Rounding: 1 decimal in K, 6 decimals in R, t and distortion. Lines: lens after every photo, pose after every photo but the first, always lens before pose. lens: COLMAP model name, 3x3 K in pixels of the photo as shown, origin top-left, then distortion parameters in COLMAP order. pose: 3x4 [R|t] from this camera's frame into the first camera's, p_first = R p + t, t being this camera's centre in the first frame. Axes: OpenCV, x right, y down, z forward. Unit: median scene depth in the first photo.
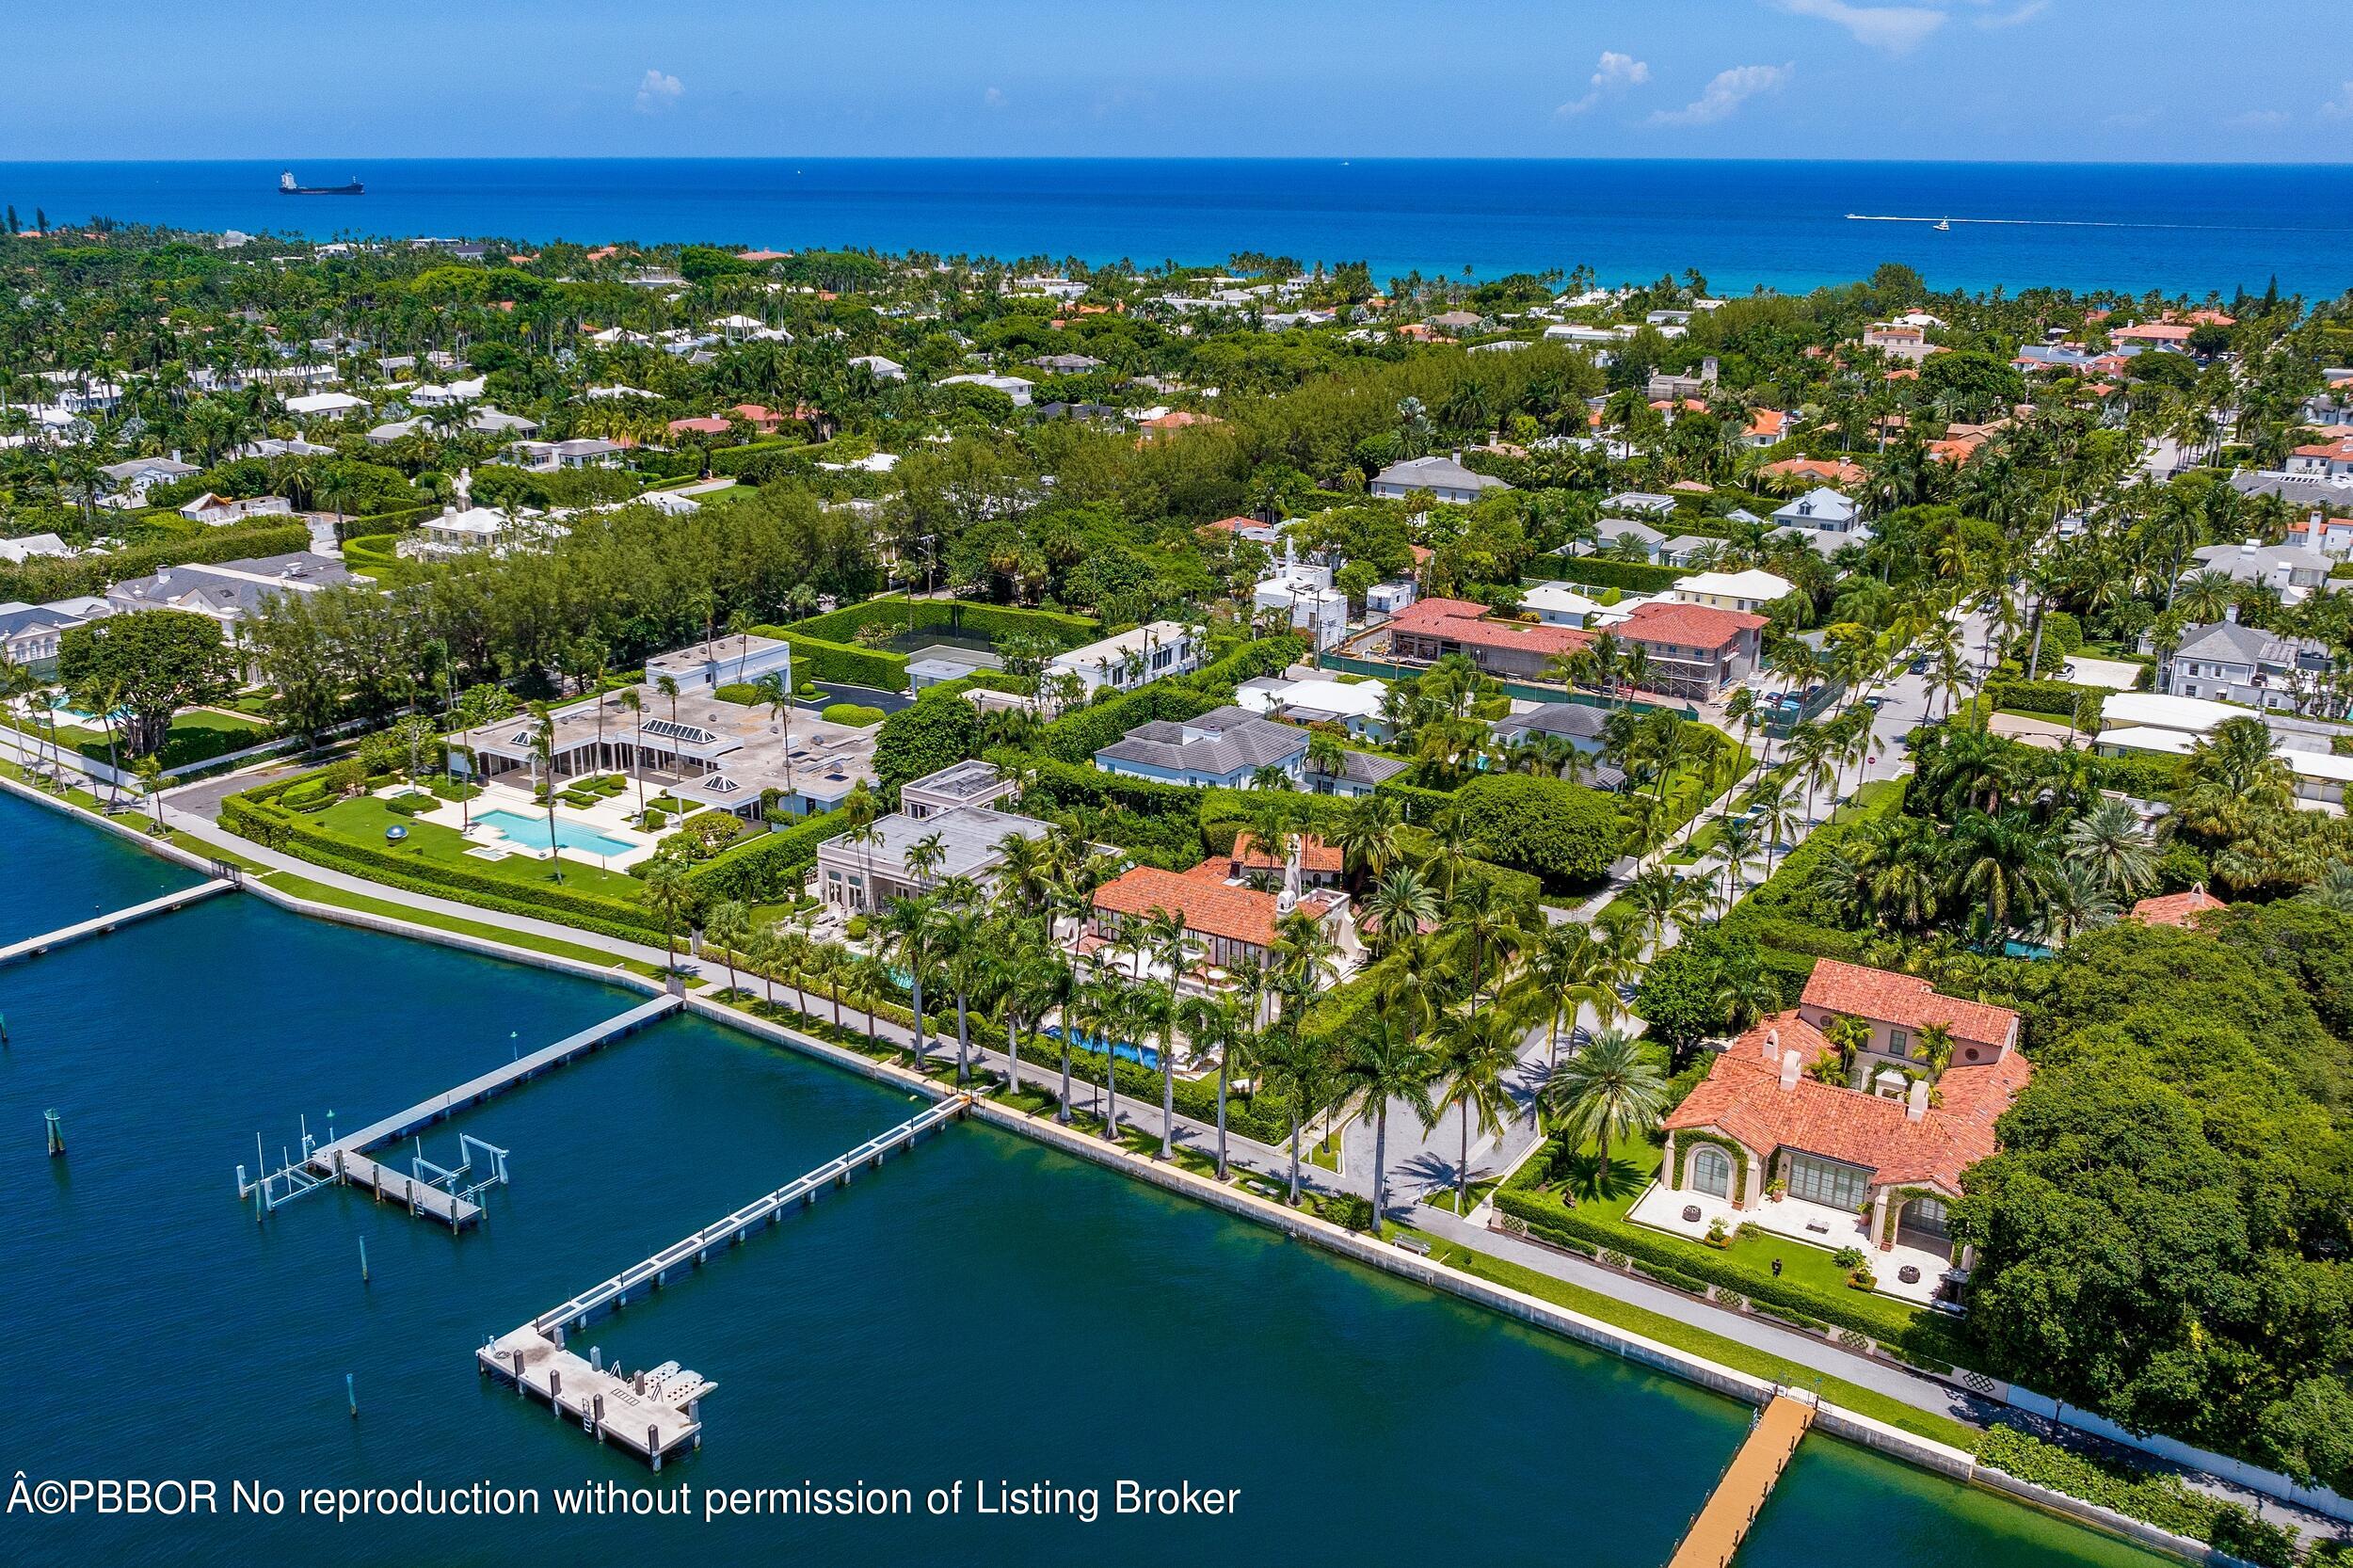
lens RADIAL K [[1748.6, 0, 1119.1], [0, 1748.6, 779.9], [0, 0, 1]] dist [-0.008098, -0.006171]
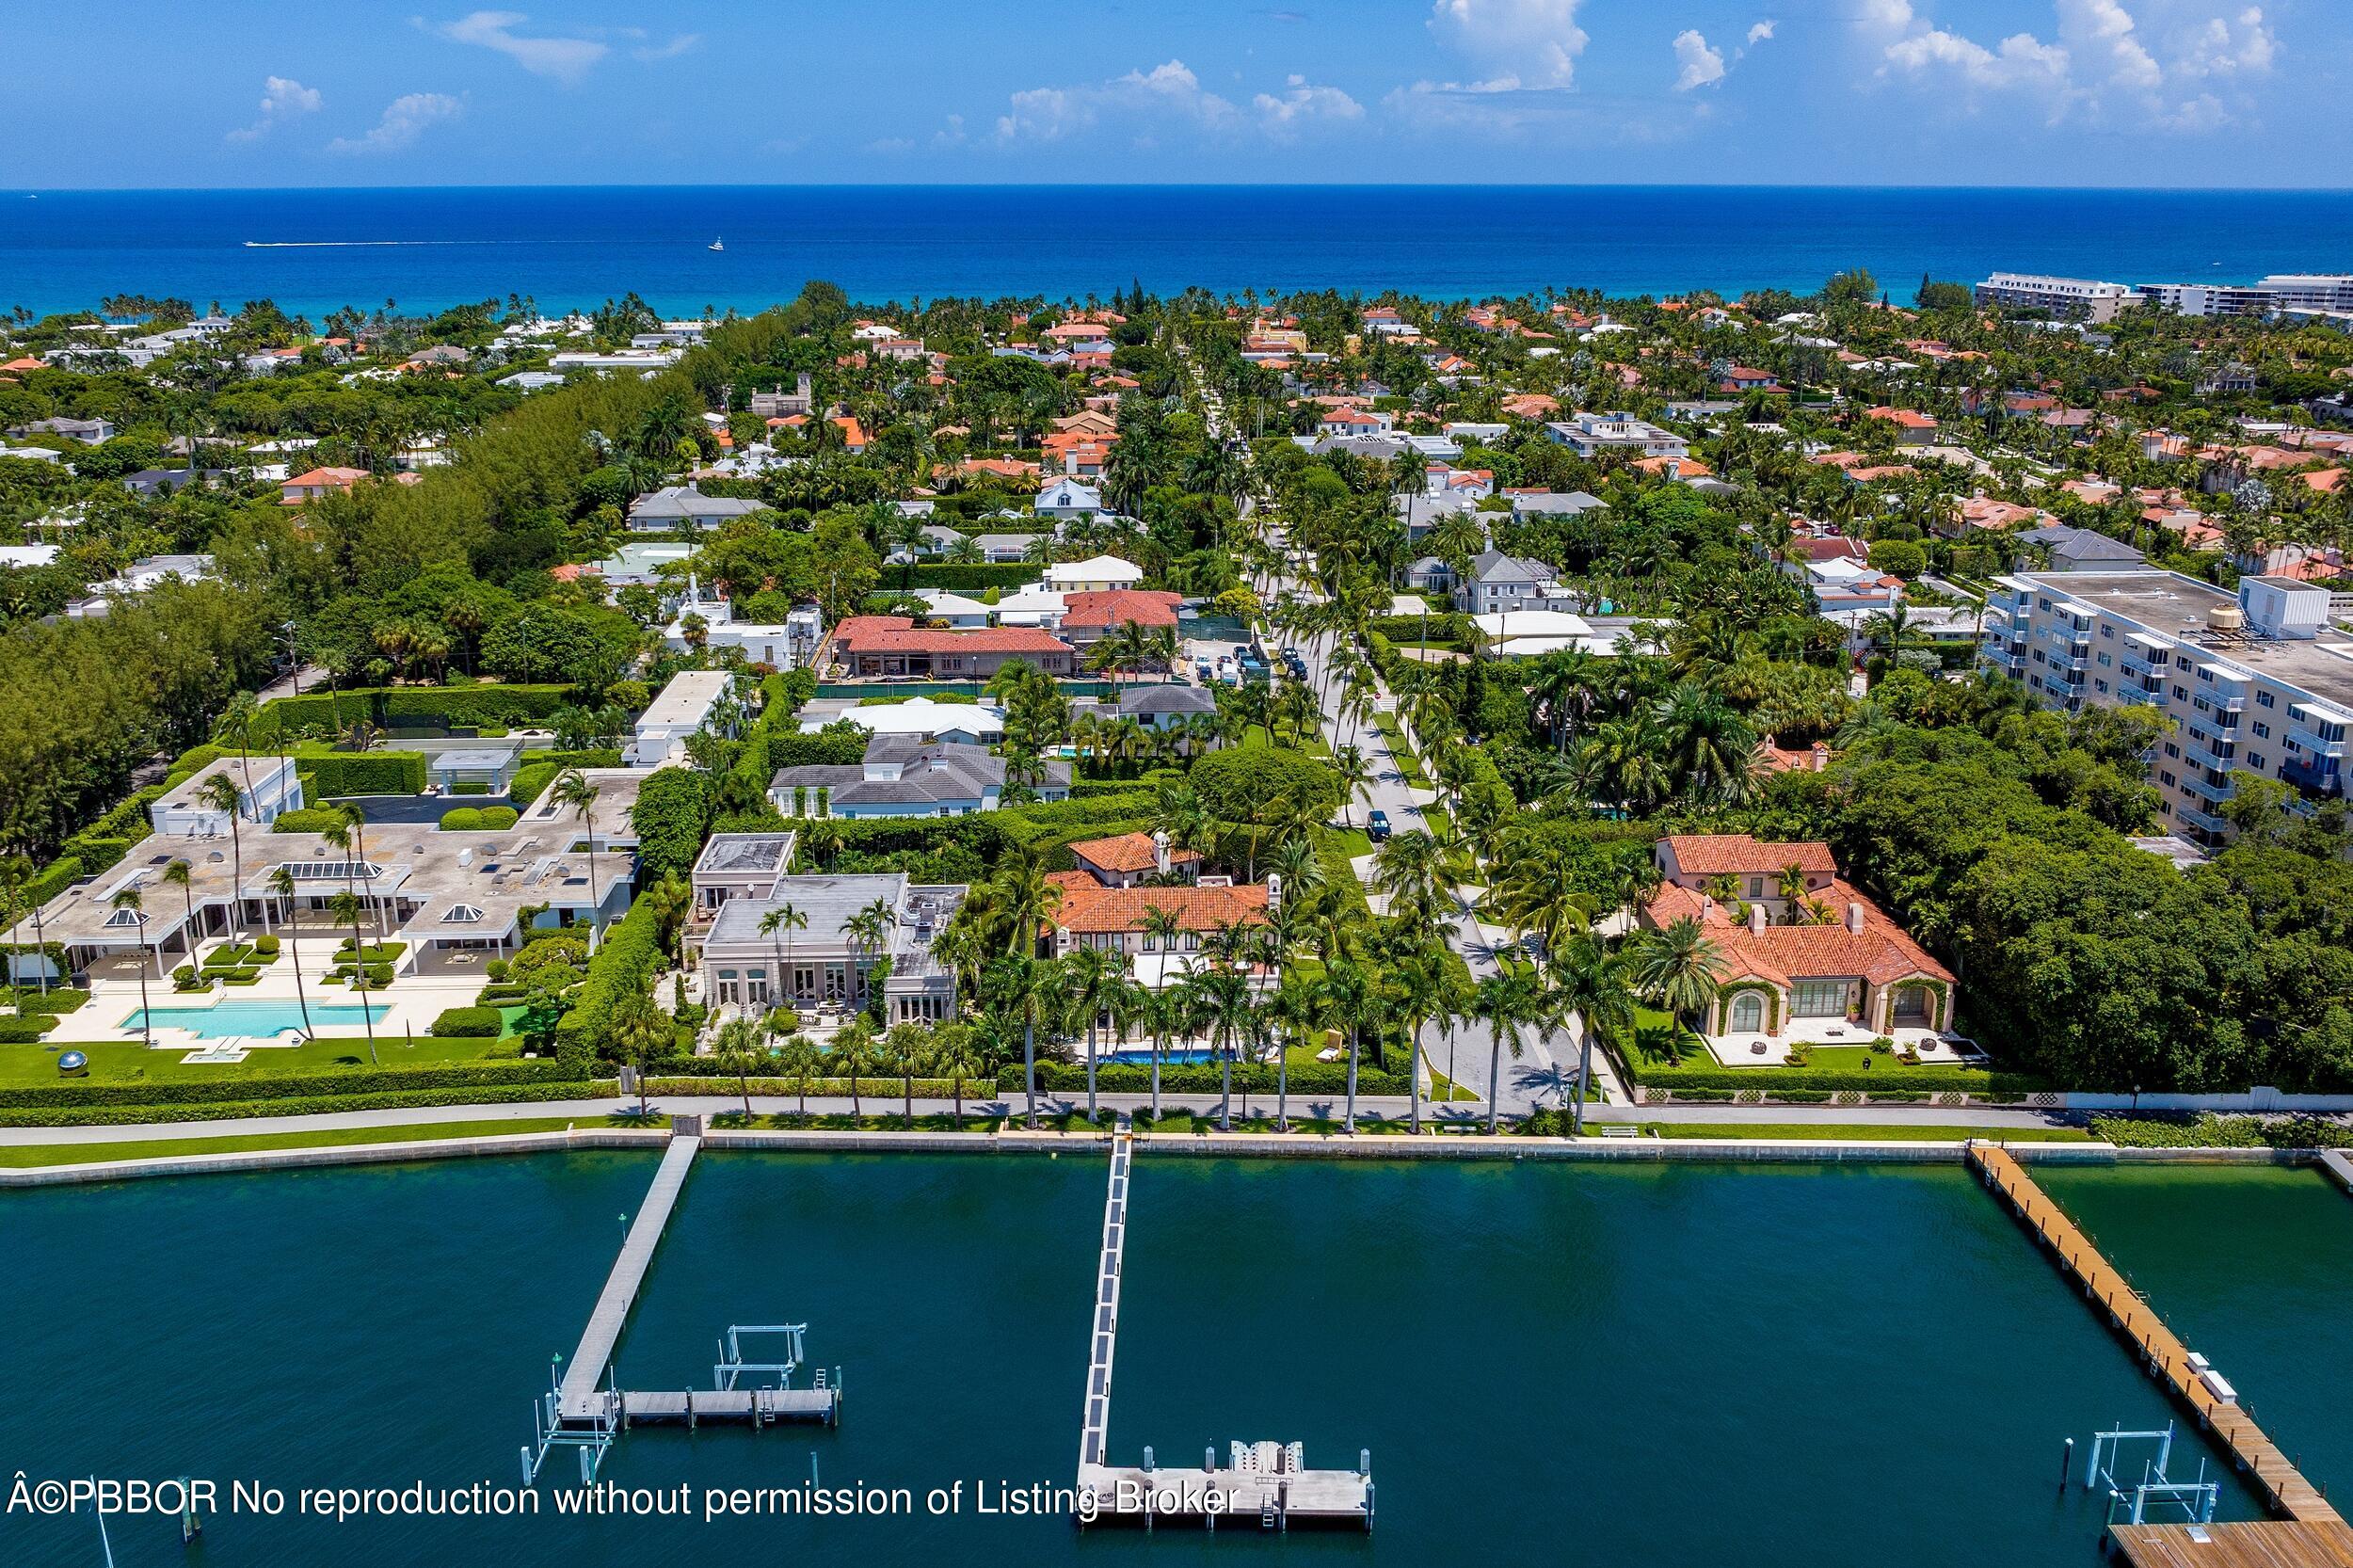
lens RADIAL K [[1748.6, 0, 1119.1], [0, 1748.6, 779.9], [0, 0, 1]] dist [-0.008098, -0.006171]
pose [[0.850255, -0.173847, 0.496834, -0.488058], [0.180367, 0.982966, 0.035280, -0.045696], [-0.494505, 0.059616, 0.867128, 0.121930]]
